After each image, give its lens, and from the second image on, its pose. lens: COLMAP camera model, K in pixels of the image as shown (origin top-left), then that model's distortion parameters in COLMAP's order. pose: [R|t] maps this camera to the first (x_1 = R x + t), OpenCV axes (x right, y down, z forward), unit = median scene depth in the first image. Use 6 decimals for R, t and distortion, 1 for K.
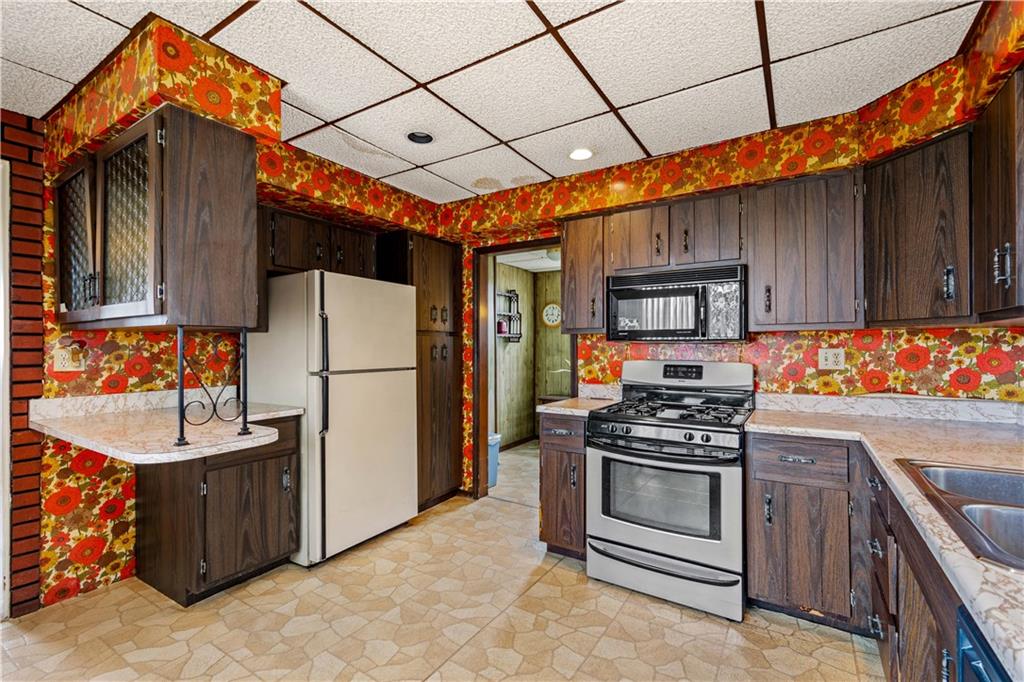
lens RADIAL K [[446.3, 0, 513.4], [0, 446.3, 344.4], [0, 0, 1]] dist [0.005682, -0.000974]
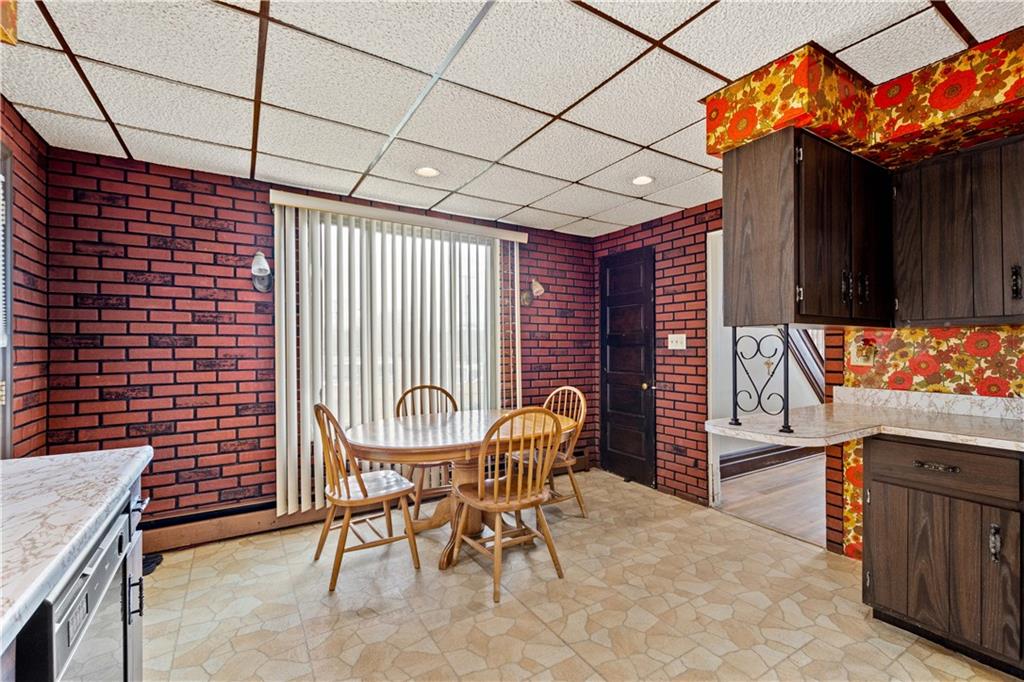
lens RADIAL K [[447.1, 0, 516.1], [0, 447.1, 348.4], [0, 0, 1]] dist [0.002186, -0.000574]
pose [[-0.436244, 0.005794, -0.899810, 0.397005], [0.005300, 0.999978, 0.003869, 0.006092], [0.899813, -0.003081, -0.436265, 0.640456]]
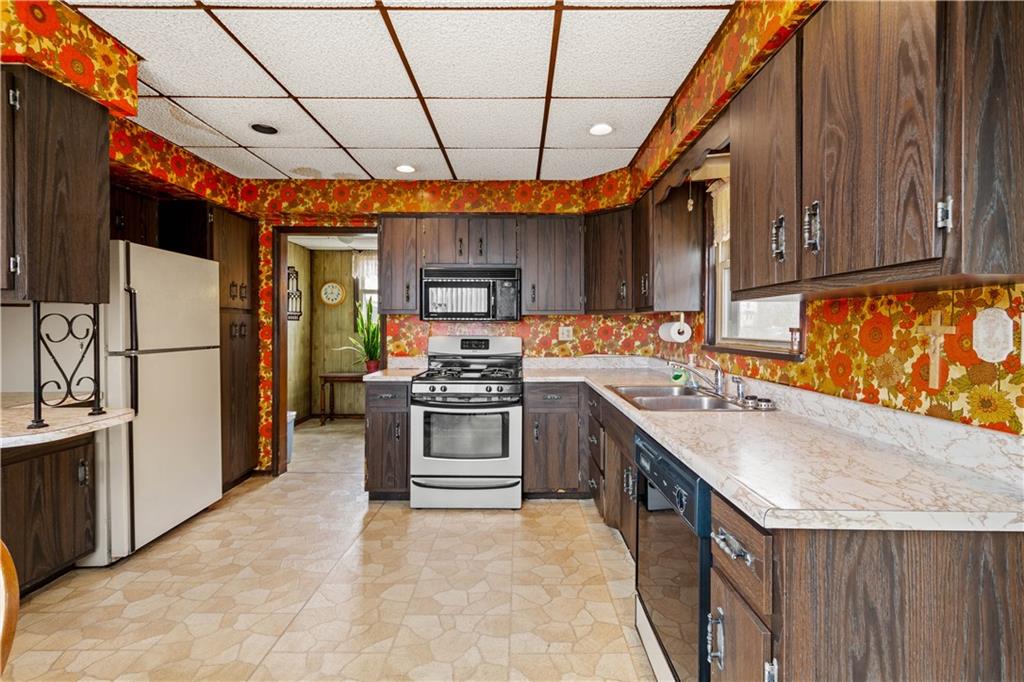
lens RADIAL K [[452.7, 0, 513.0], [0, 452.7, 327.3], [0, 0, 1]] dist [0.001065, 0.000037]
pose [[0.850817, 0.000681, 0.525461, -0.250753], [-0.005871, 0.999949, 0.008211, -0.000632], [-0.525429, -0.010071, 0.850778, -0.220170]]
